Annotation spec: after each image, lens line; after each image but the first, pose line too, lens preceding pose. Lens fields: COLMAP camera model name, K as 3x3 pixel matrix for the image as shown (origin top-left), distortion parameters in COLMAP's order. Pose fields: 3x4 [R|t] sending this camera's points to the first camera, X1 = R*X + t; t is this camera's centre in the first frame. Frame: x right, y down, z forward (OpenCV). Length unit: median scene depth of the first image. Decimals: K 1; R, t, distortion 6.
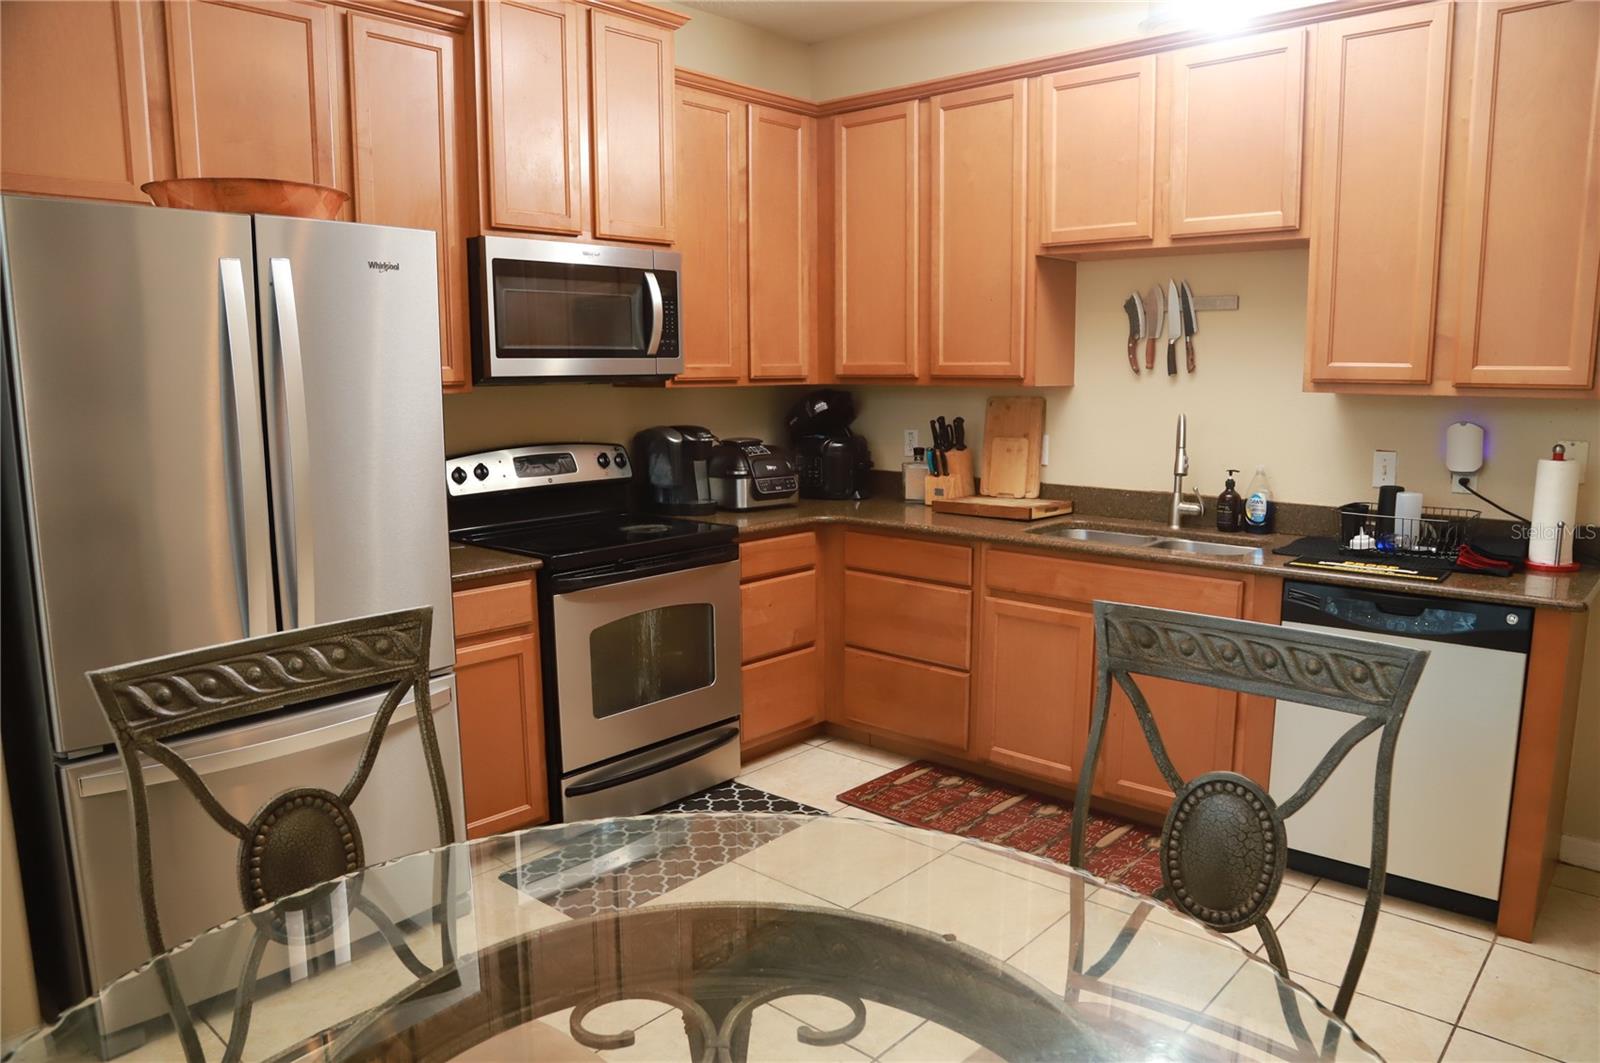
lens RADIAL K [[1083.2, 0, 809.1], [0, 1083.2, 546.5], [0, 0, 1]] dist [-0.125979, 0.069058]
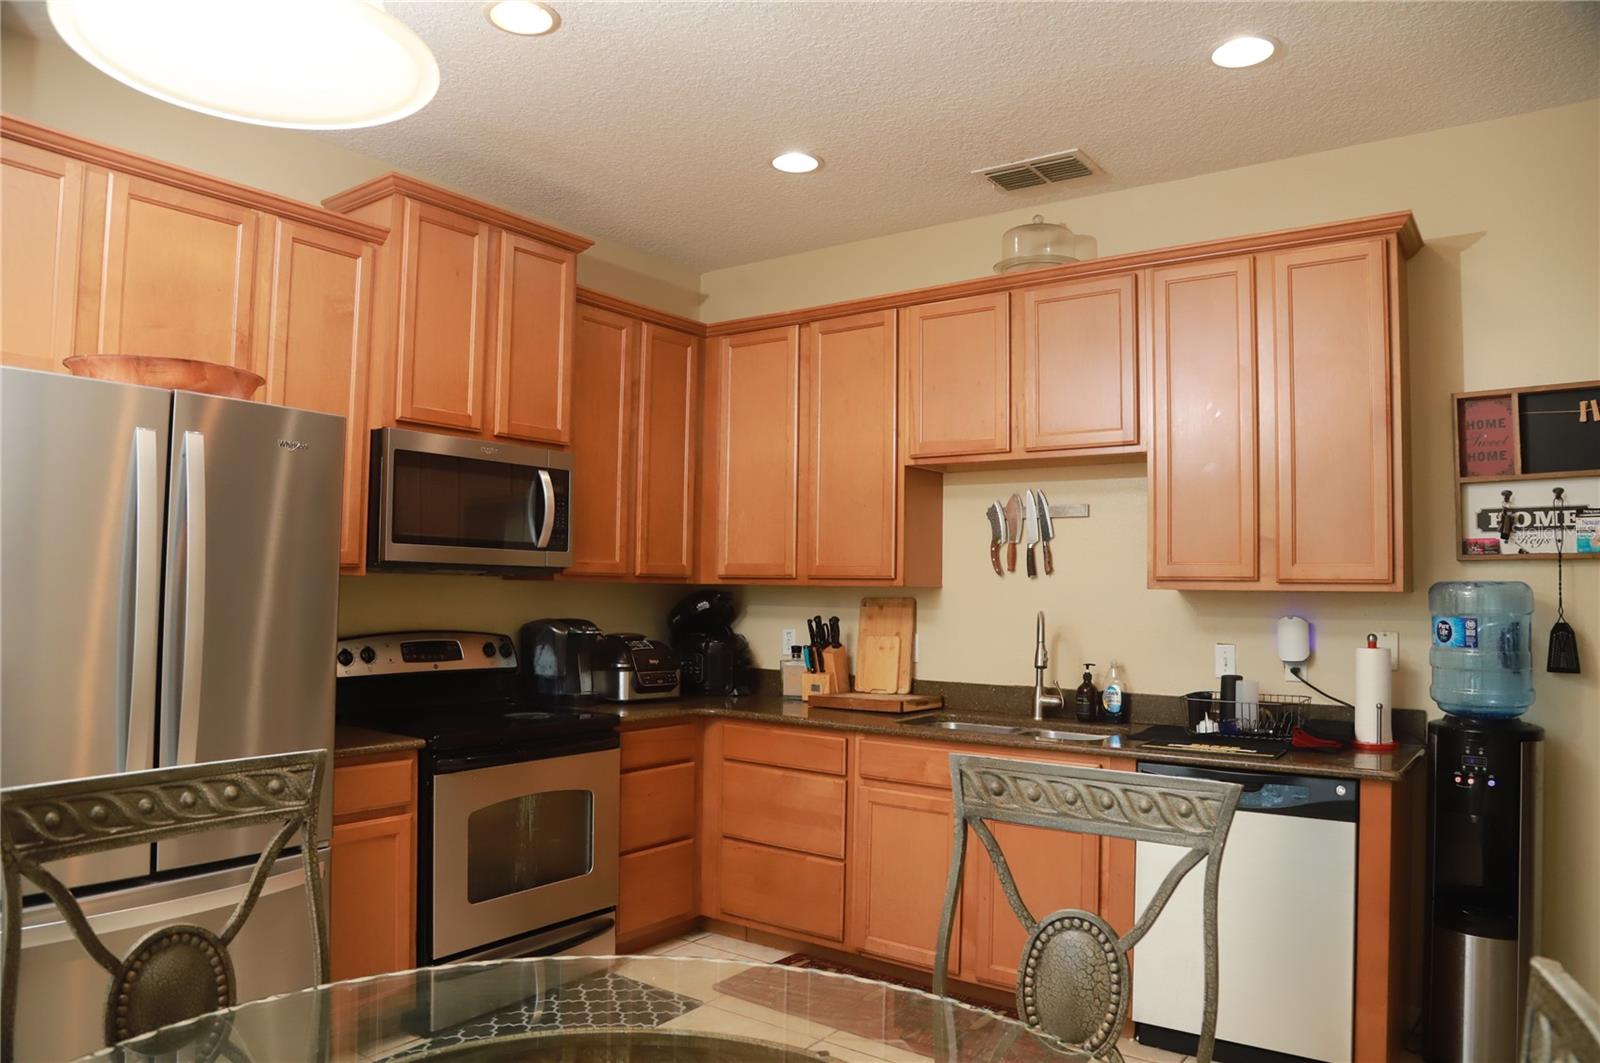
lens RADIAL K [[1079.1, 0, 807.0], [0, 1079.1, 543.3], [0, 0, 1]] dist [-0.132870, 0.073526]
pose [[0.994245, 0.025024, 0.104167, 0.001217], [-0.003227, 0.978891, -0.204358, 0.030446], [-0.107082, 0.202846, 0.973338, -0.041334]]
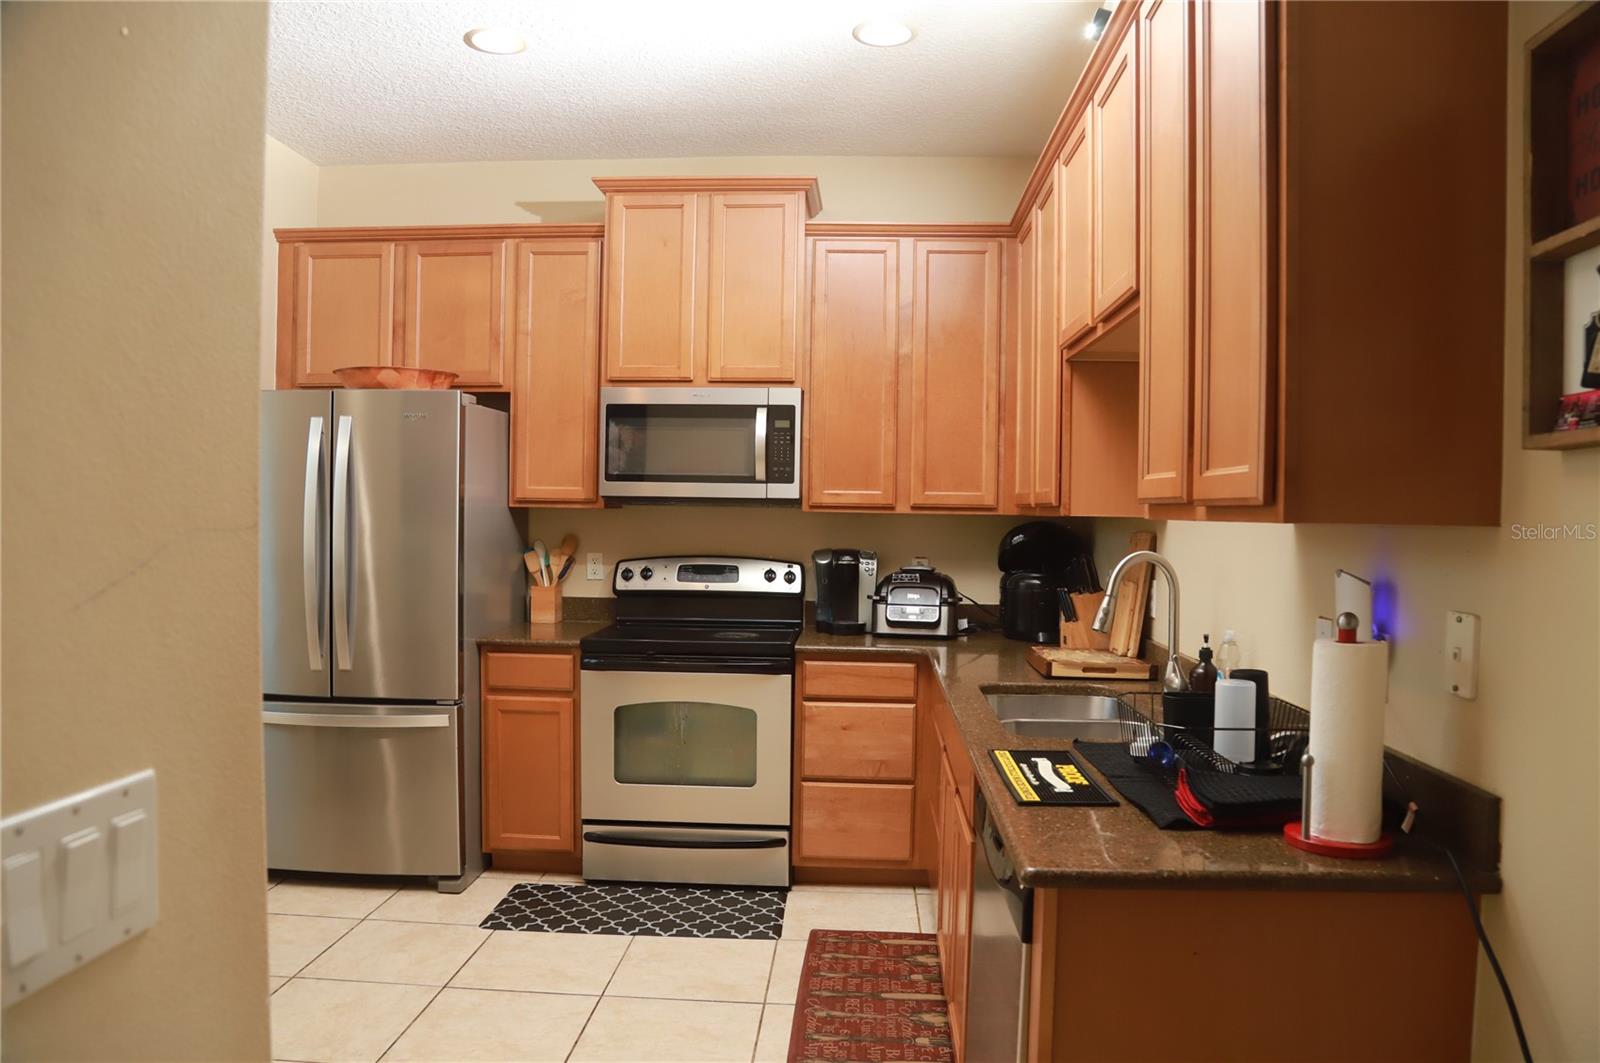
lens RADIAL K [[1083.2, 0, 809.1], [0, 1083.2, 546.5], [0, 0, 1]] dist [-0.125979, 0.069058]
pose [[0.626065, 0.039885, -0.778750, 0.790859], [-0.143728, 0.987482, -0.064972, -0.046729], [0.766410, 0.152605, 0.623961, 0.362195]]
